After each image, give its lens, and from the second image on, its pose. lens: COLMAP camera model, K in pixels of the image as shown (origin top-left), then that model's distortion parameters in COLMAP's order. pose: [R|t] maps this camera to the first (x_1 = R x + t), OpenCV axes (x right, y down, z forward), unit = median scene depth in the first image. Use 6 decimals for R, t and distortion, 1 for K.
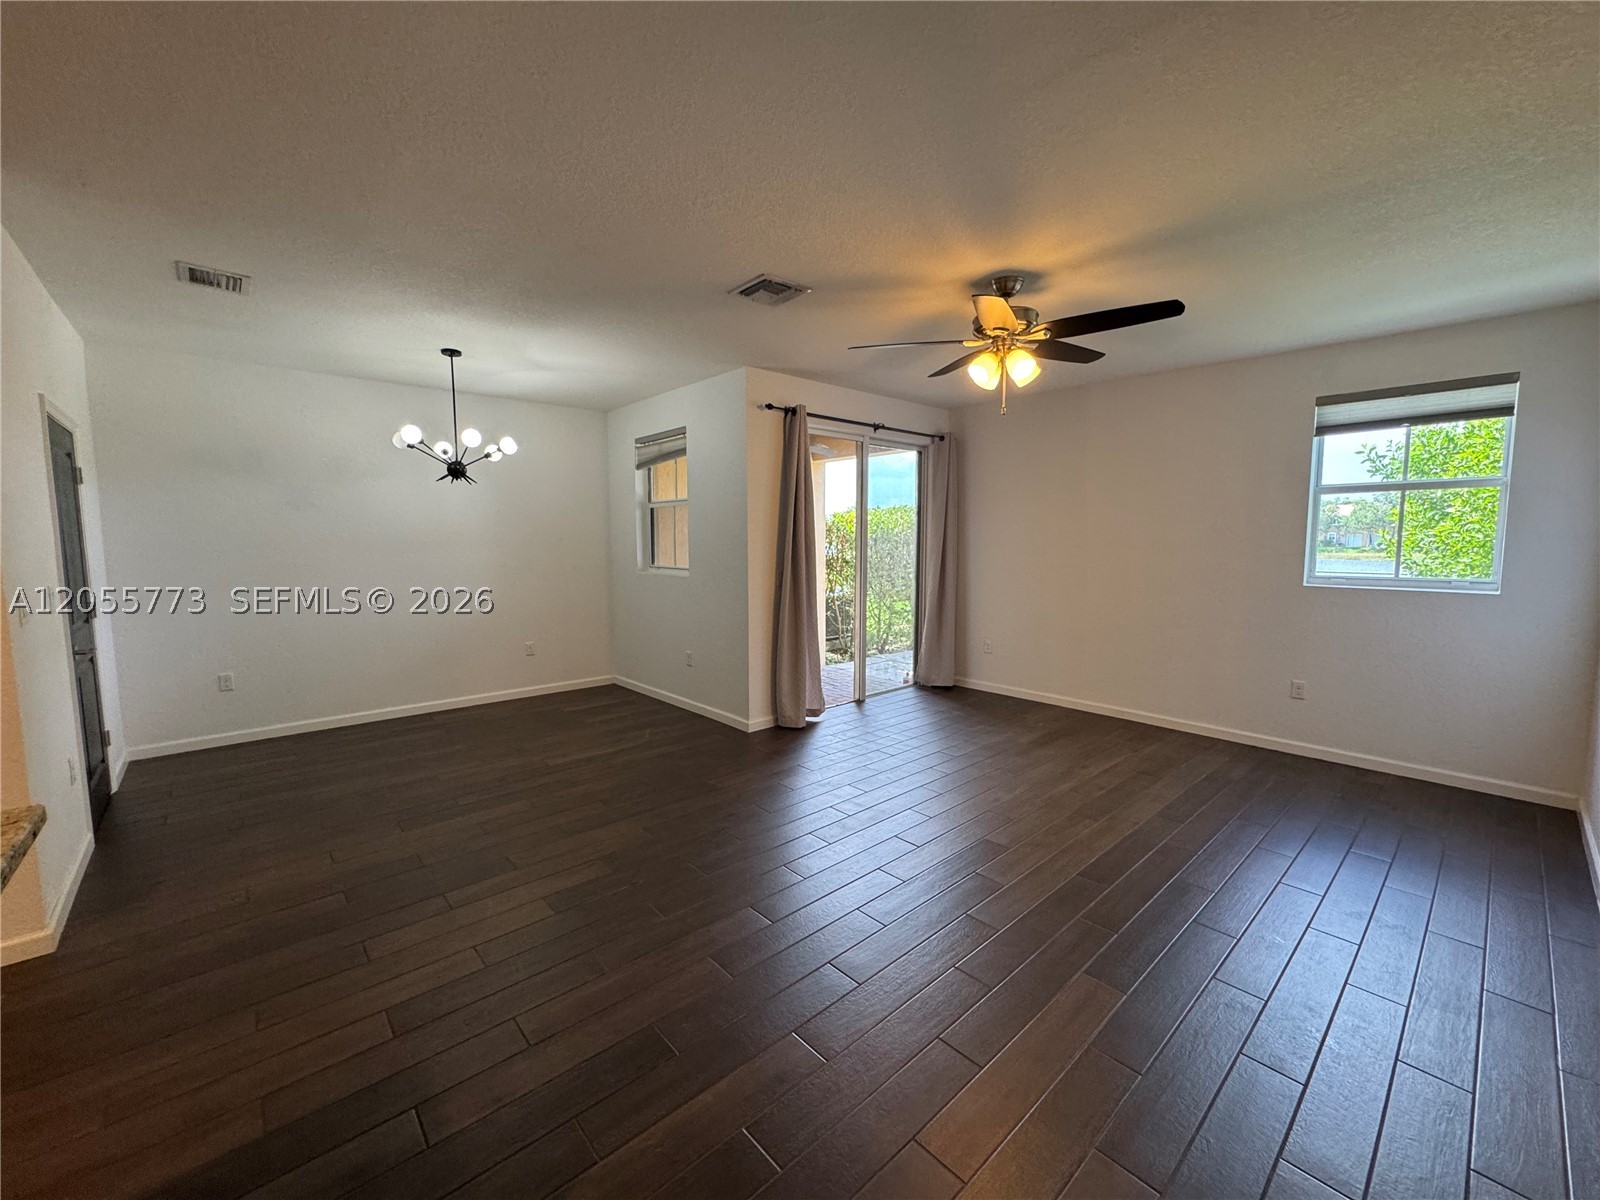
lens RADIAL K [[640.5, 0, 798.2], [0, 640.5, 595.4], [0, 0, 1]] dist [-0.002227, -0.000081]
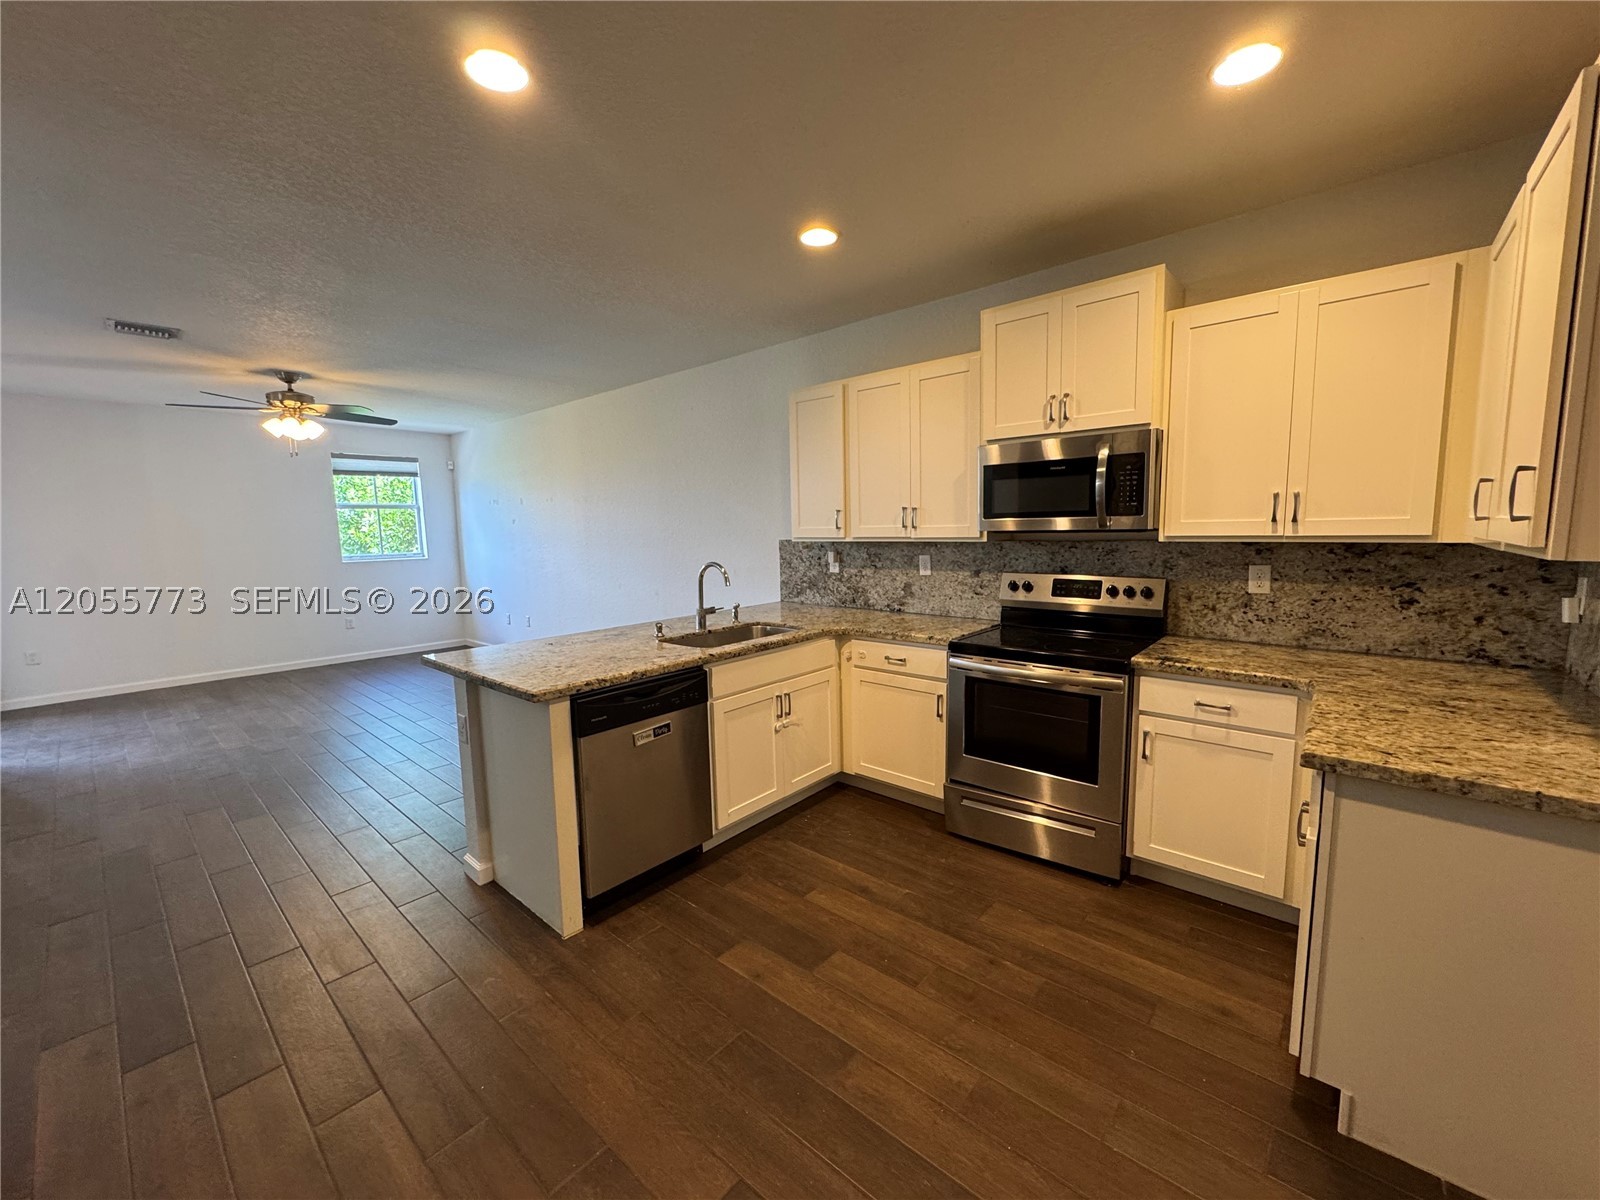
lens RADIAL K [[640.5, 0, 789.8], [0, 640.5, 599.6], [0, 0, 1]] dist [-0.002227, -0.000081]
pose [[-0.116370, -0.110116, 0.987083, -1.026433], [0.110596, 0.986218, 0.123058, 0.005990], [-0.987029, 0.123487, -0.102588, 0.001471]]
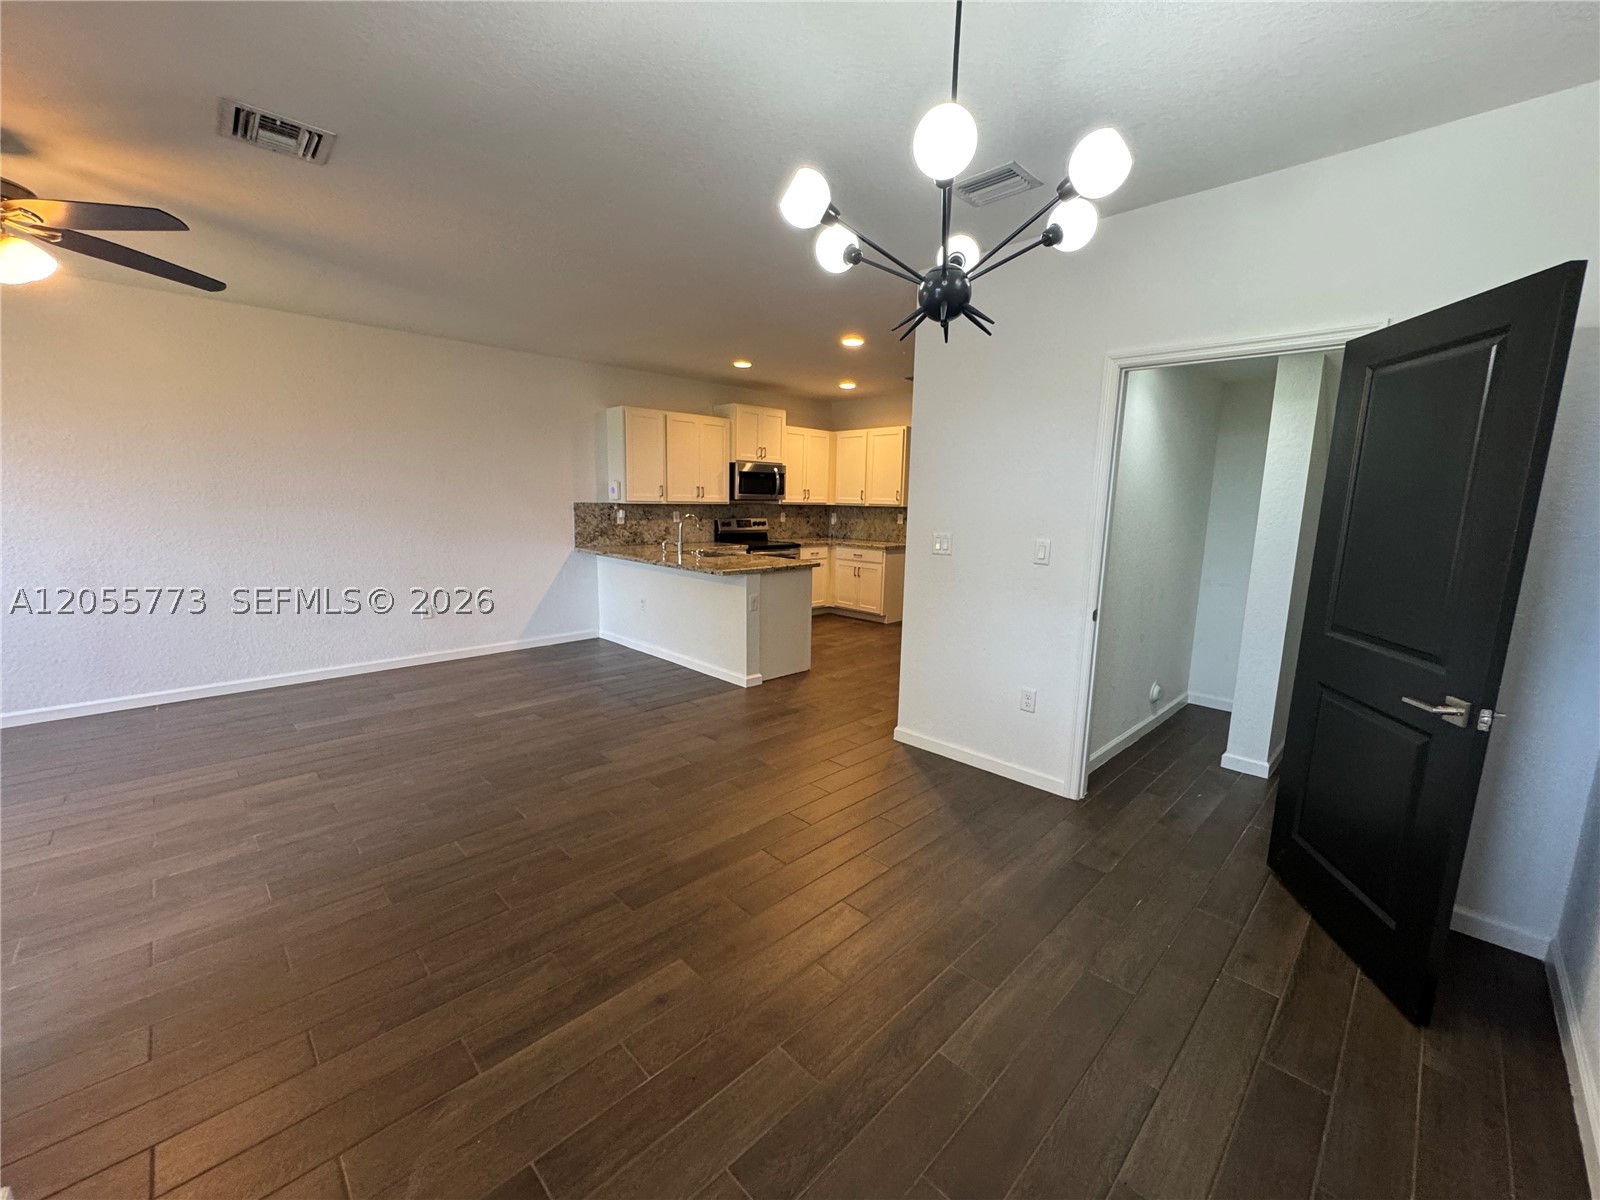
lens RADIAL K [[640.5, 0, 796.1], [0, 640.5, 602.1], [0, 0, 1]] dist [-0.002227, -0.000081]
pose [[-0.998864, -0.010328, -0.046528, -0.429066], [-0.021783, 0.967241, 0.252922, -0.118419], [0.042392, 0.253648, -0.966367, 1.334453]]
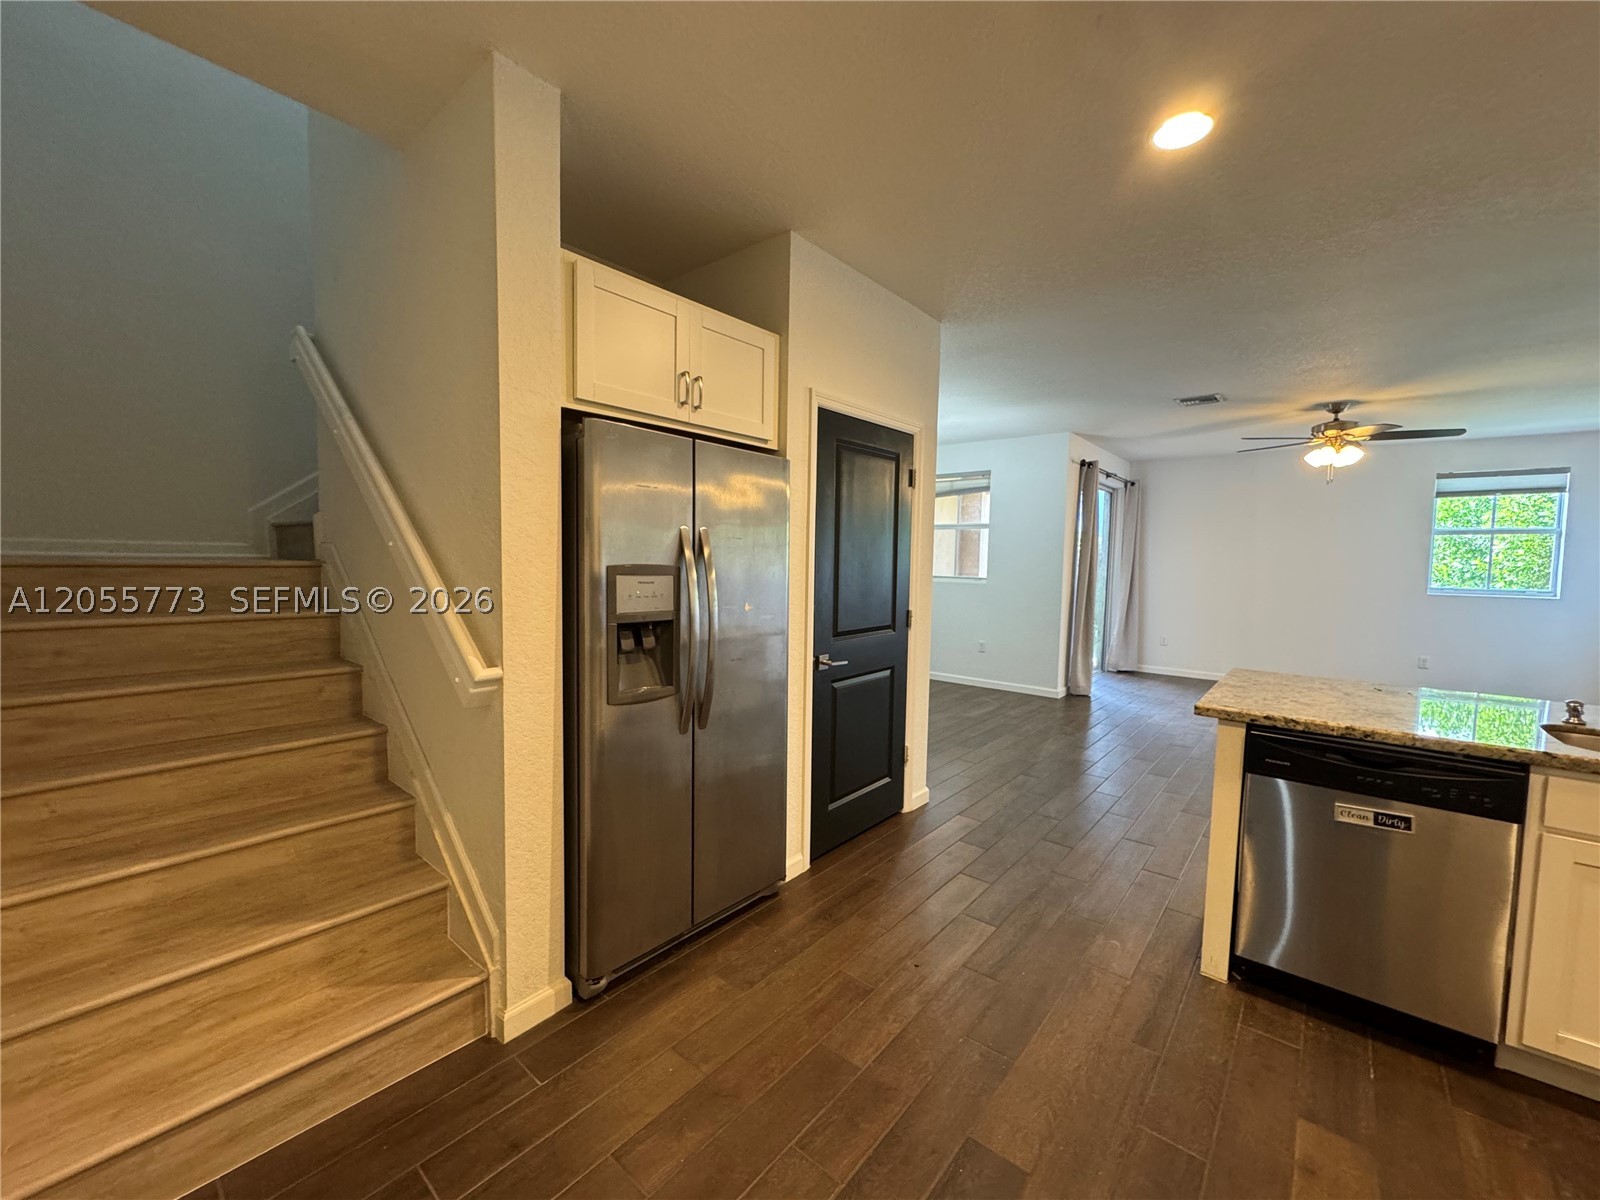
lens RADIAL K [[640.5, 0, 805.0], [0, 640.5, 596.0], [0, 0, 1]] dist [-0.002227, -0.000081]
pose [[0.989297, 0.013009, 0.145334, -0.896209], [-0.008543, 0.999473, -0.031311, 0.050236], [-0.145665, 0.029734, 0.988887, -0.297108]]
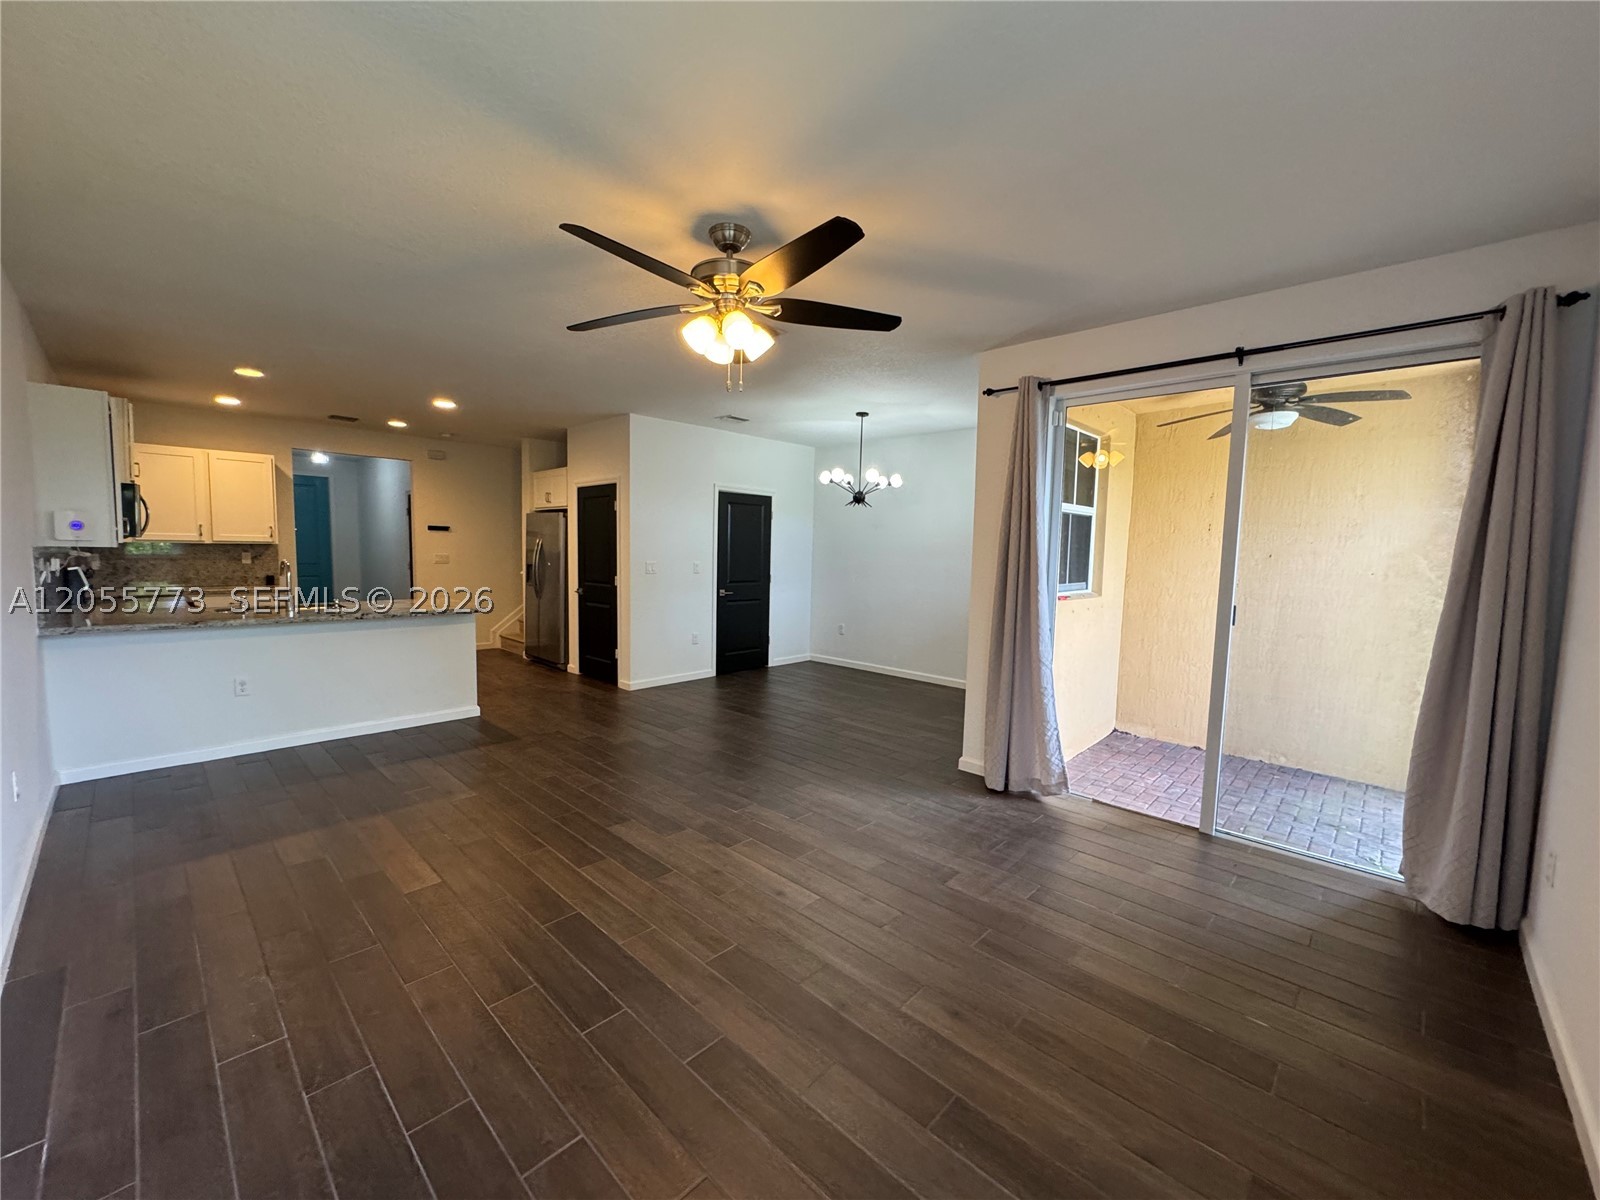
lens RADIAL K [[640.5, 0, 805.8], [0, 640.5, 602.5], [0, 0, 1]] dist [-0.002227, -0.000081]
pose [[0.082401, 0.089562, -0.992567, 0.842921], [-0.113770, 0.990288, 0.079912, -0.066428], [0.990084, 0.106340, 0.091791, 0.760321]]
